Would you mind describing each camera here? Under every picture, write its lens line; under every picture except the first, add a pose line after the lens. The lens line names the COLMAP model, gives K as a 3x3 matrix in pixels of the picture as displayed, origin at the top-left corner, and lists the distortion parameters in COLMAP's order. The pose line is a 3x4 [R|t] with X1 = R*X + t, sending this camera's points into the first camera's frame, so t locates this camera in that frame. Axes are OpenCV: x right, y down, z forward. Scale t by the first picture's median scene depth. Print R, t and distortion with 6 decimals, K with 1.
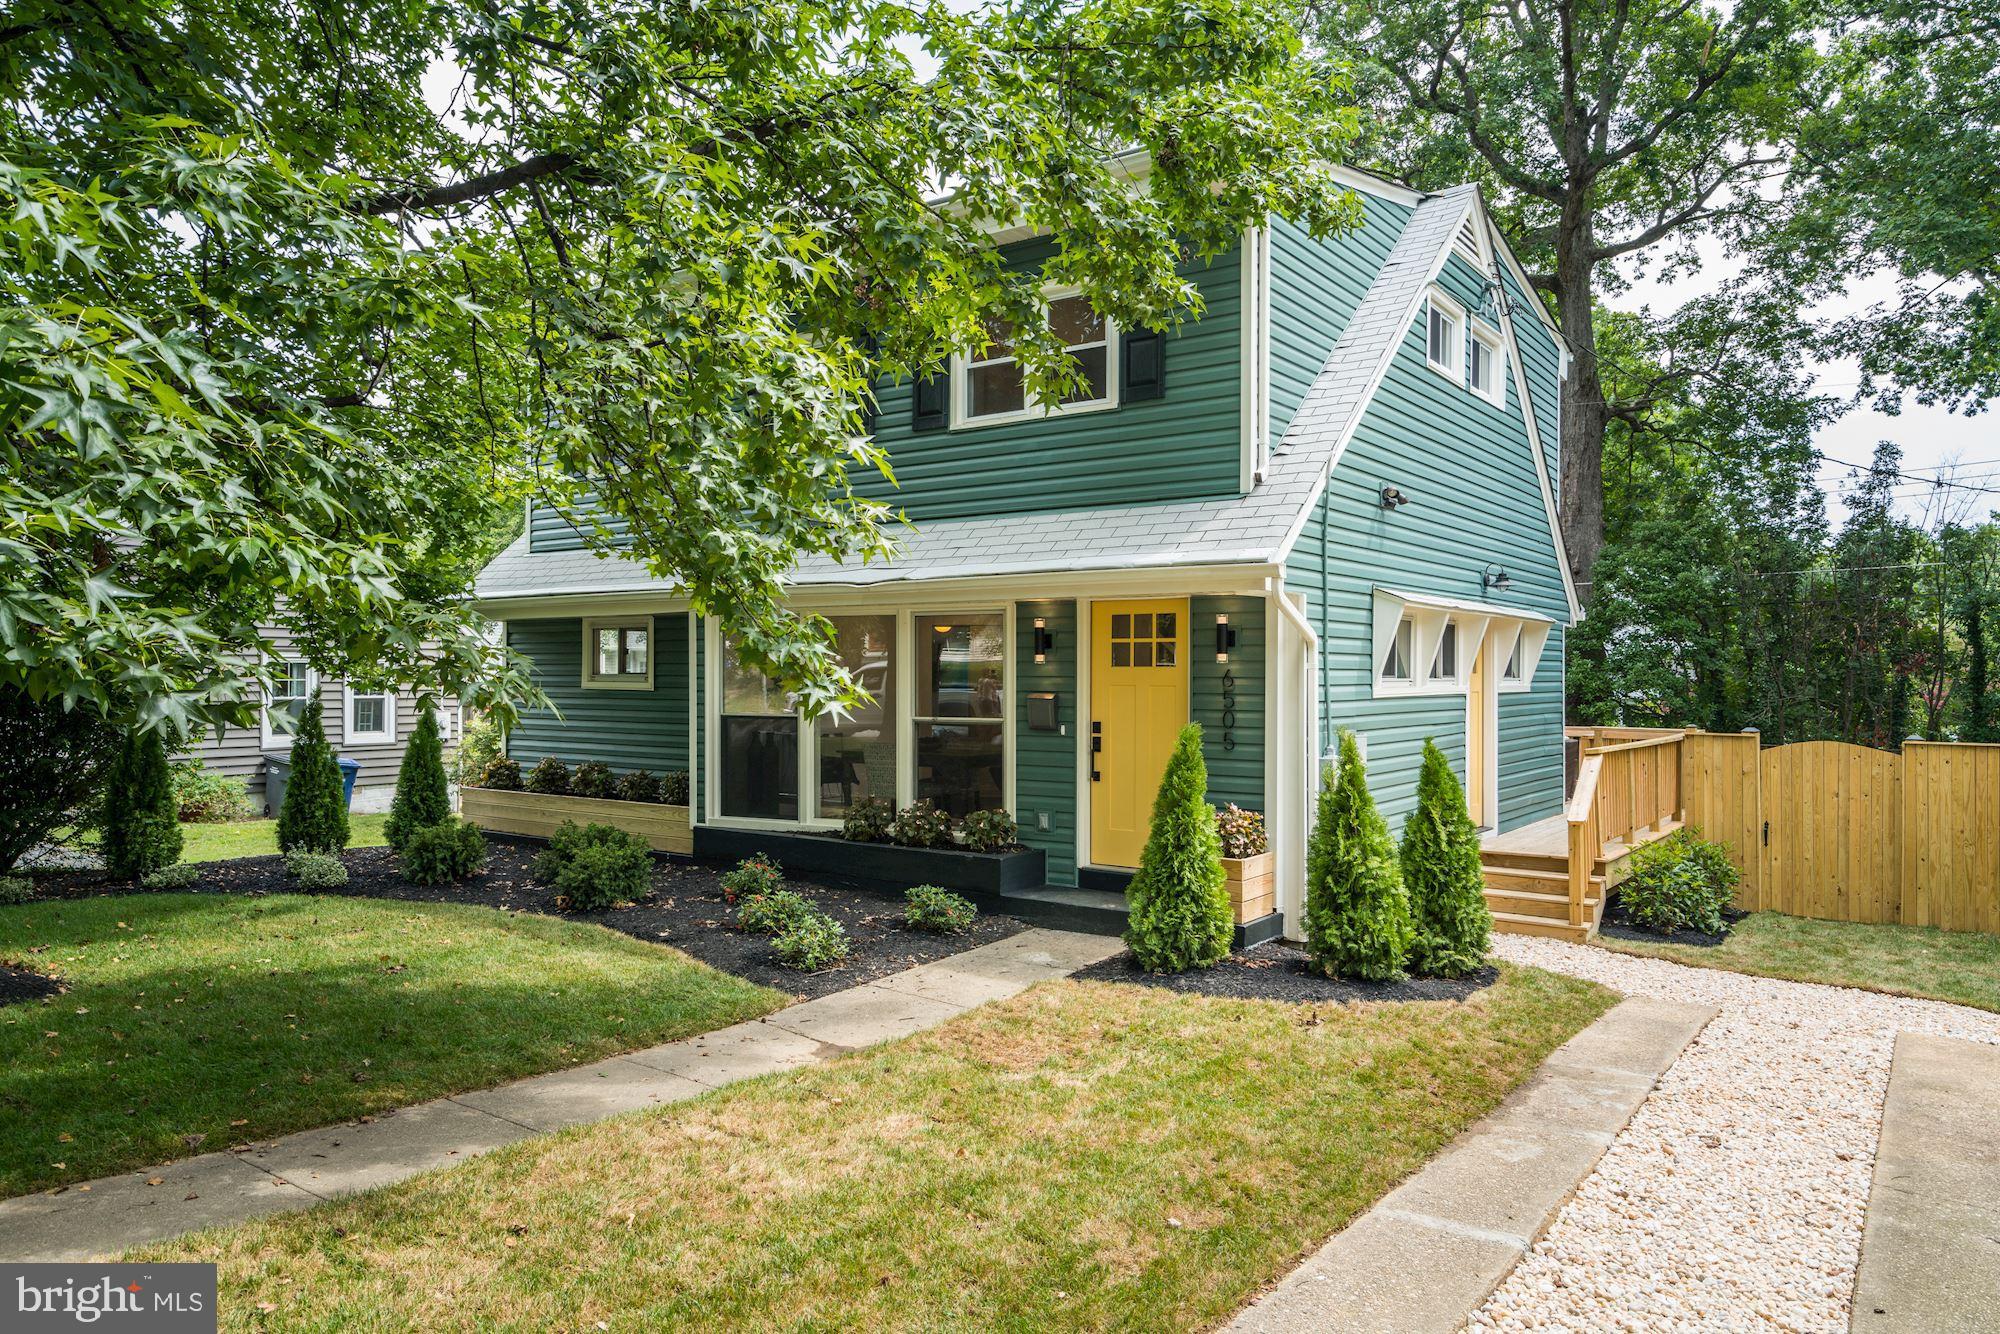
lens RADIAL K [[1357.1, 0, 995.5], [0, 1357.1, 672.0], [0, 0, 1]] dist [0.001439, -0.000061]
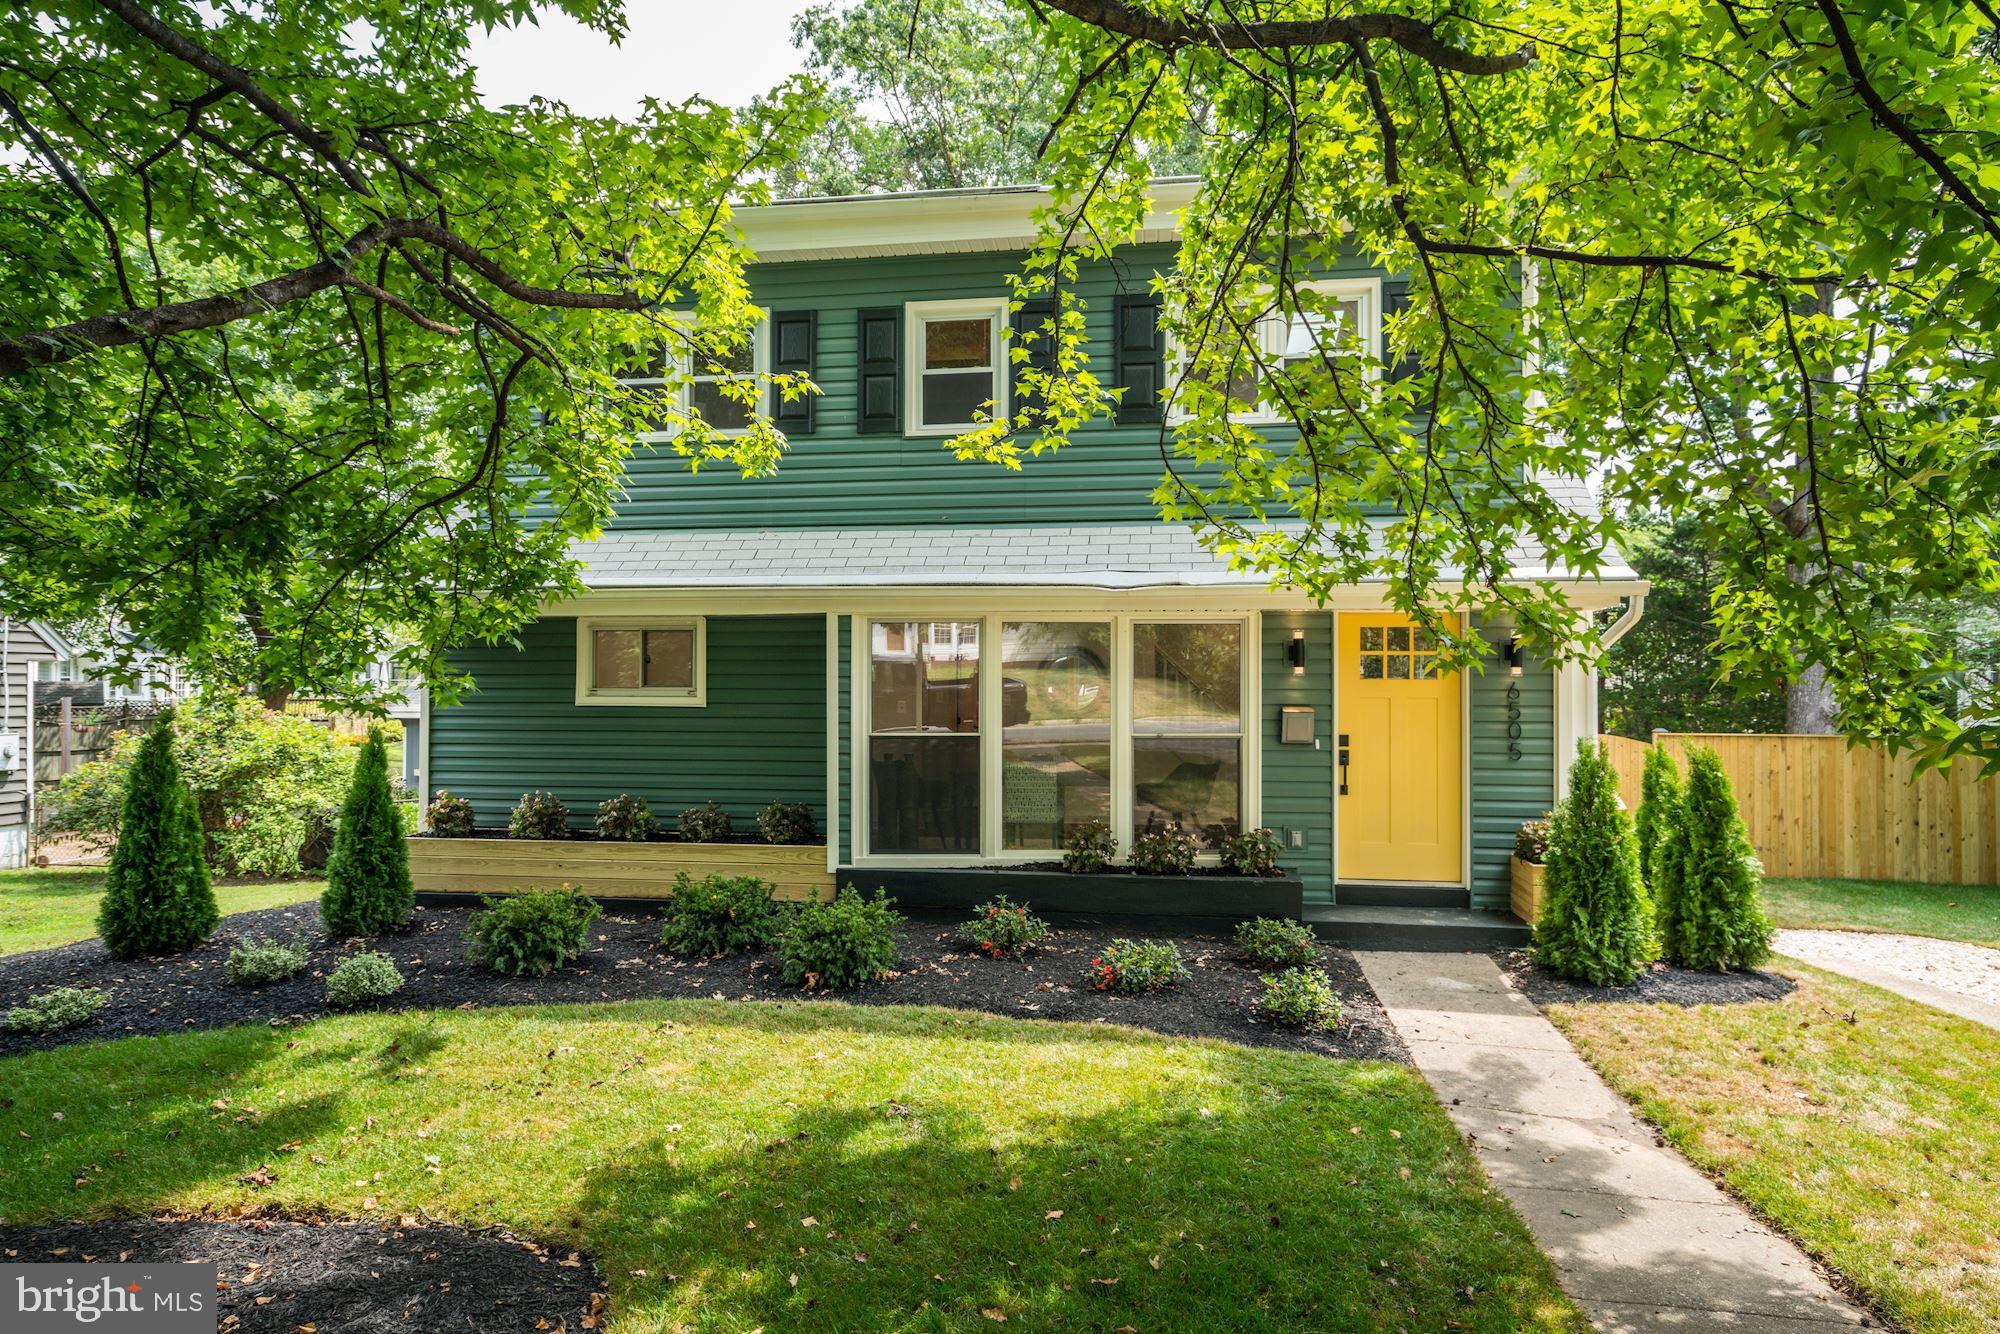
lens RADIAL K [[1173.6, 0, 1001.0], [0, 1173.6, 665.0], [0, 0, 1]] dist [-0.005721, 0.001260]
pose [[0.885829, 0.008656, 0.463931, -0.490267], [0.001334, 0.999774, -0.021201, 0.003086], [-0.464010, 0.019399, 0.885617, 0.318386]]
